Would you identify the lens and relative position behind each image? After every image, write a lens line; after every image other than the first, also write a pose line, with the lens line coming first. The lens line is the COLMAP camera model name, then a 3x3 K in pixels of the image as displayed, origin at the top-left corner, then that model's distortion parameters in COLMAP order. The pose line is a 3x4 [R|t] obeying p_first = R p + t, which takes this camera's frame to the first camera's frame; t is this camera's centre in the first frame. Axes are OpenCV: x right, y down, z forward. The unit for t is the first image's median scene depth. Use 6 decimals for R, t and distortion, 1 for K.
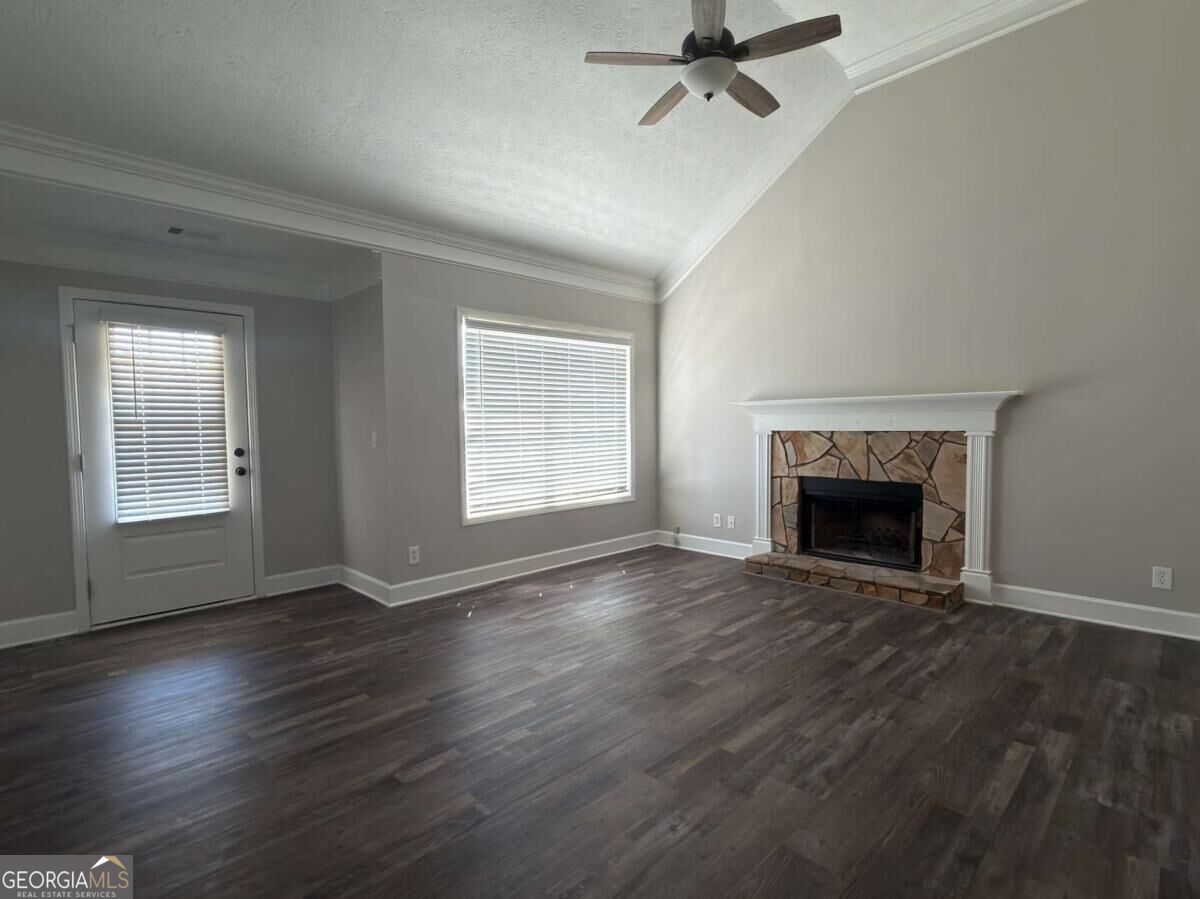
lens RADIAL K [[590.6, 0, 599.8], [0, 590.6, 449.9], [0, 0, 1]] dist [0.002234, 0.000426]
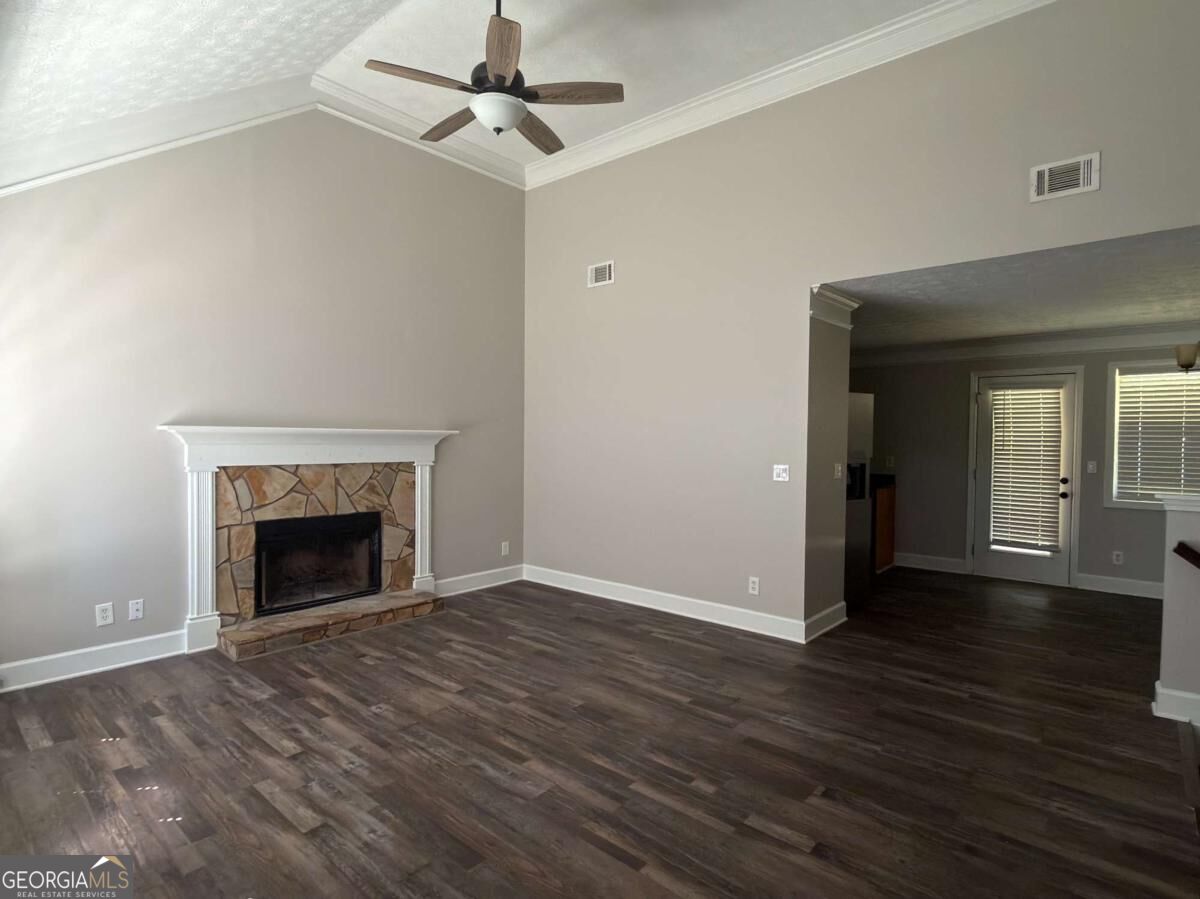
lens RADIAL K [[634.9, 0, 599.9], [0, 634.9, 450.2], [0, 0, 1]] dist [0.001226, -0.000265]
pose [[-0.078728, -0.007965, 0.996864, -0.655876], [0.036256, 0.999284, 0.010848, -0.052563], [-0.996237, 0.036997, -0.078382, 0.690417]]
